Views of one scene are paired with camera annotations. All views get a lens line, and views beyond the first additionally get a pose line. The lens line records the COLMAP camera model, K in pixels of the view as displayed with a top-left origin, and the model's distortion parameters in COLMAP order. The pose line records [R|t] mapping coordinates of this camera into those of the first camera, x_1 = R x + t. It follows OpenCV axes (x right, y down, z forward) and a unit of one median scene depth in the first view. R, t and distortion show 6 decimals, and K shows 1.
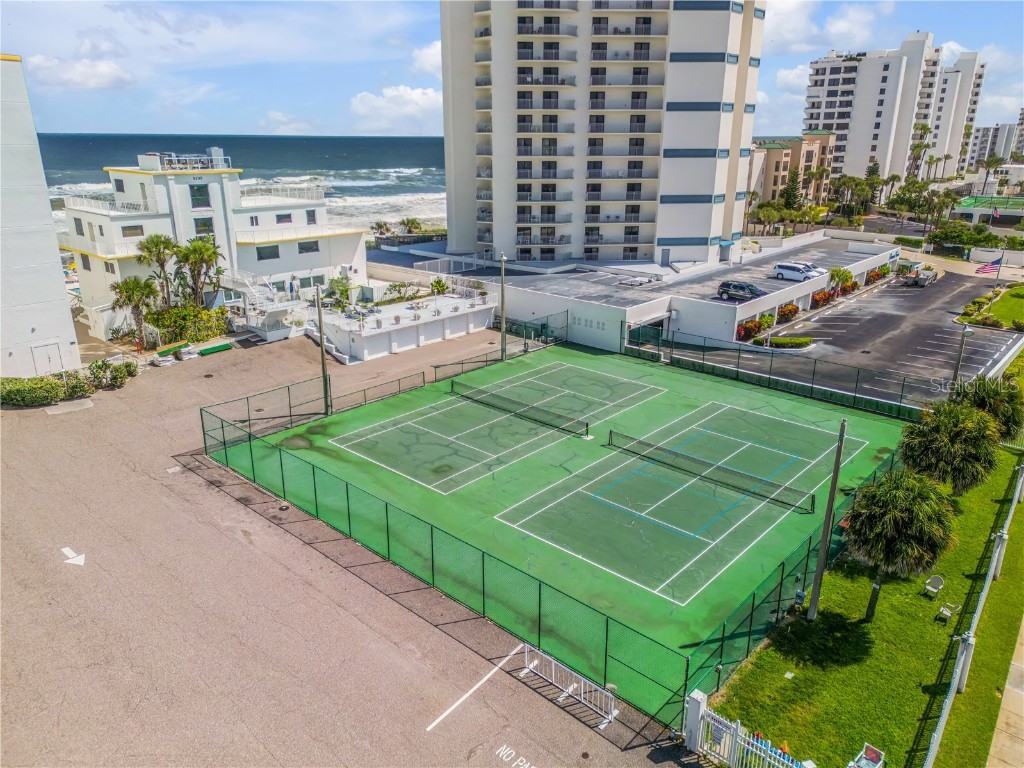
lens RADIAL K [[734.6, 0, 515.4], [0, 734.6, 383.9], [0, 0, 1]] dist [0.085581, -0.086171]
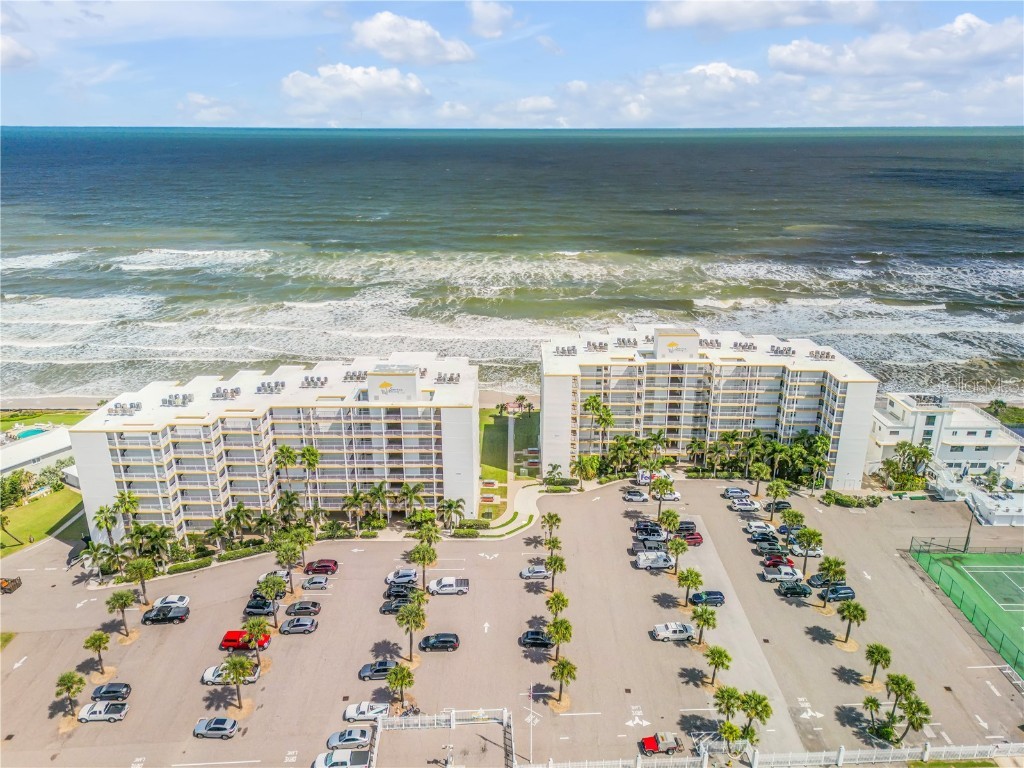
lens RADIAL K [[734.6, 0, 515.4], [0, 734.6, 383.9], [0, 0, 1]] dist [0.085581, -0.086171]
pose [[0.661242, 0.244366, -0.709257, 0.271407], [-0.240910, 0.964551, 0.107723, -0.297007], [0.710438, 0.099636, 0.696671, -1.303416]]
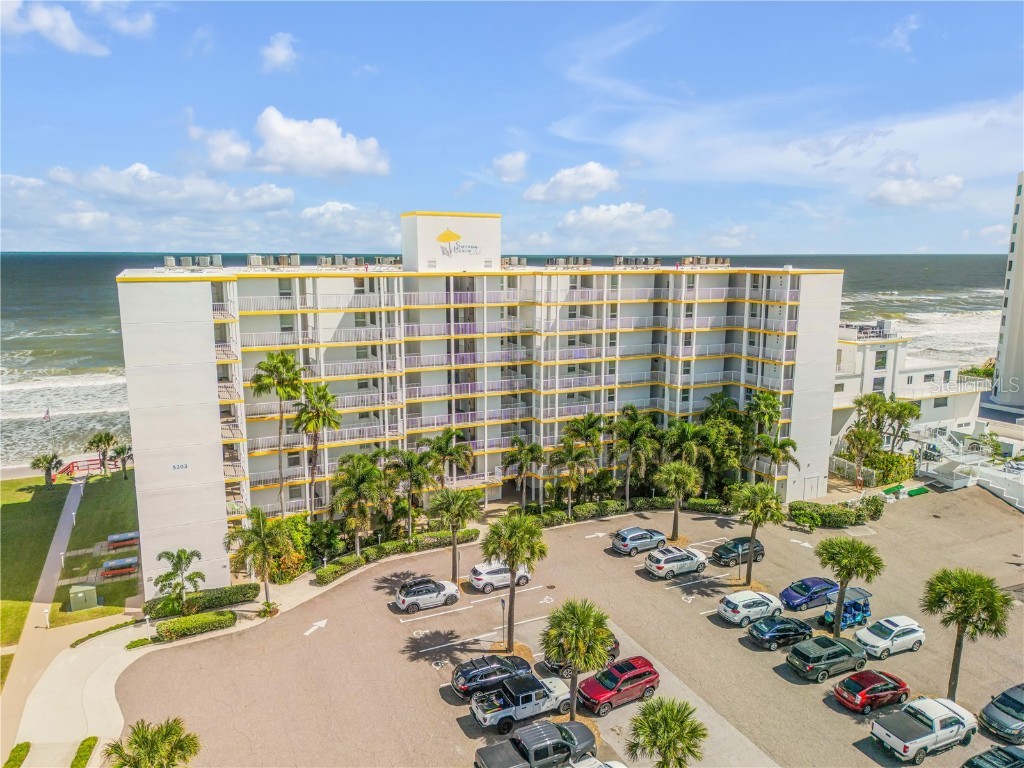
lens RADIAL K [[734.6, 0, 515.4], [0, 734.6, 383.9], [0, 0, 1]] dist [0.085581, -0.086171]
pose [[0.923774, 0.063941, -0.377562, -0.511488], [-0.120025, 0.984625, -0.126914, 0.011538], [0.363642, 0.162557, 0.917246, -0.323946]]
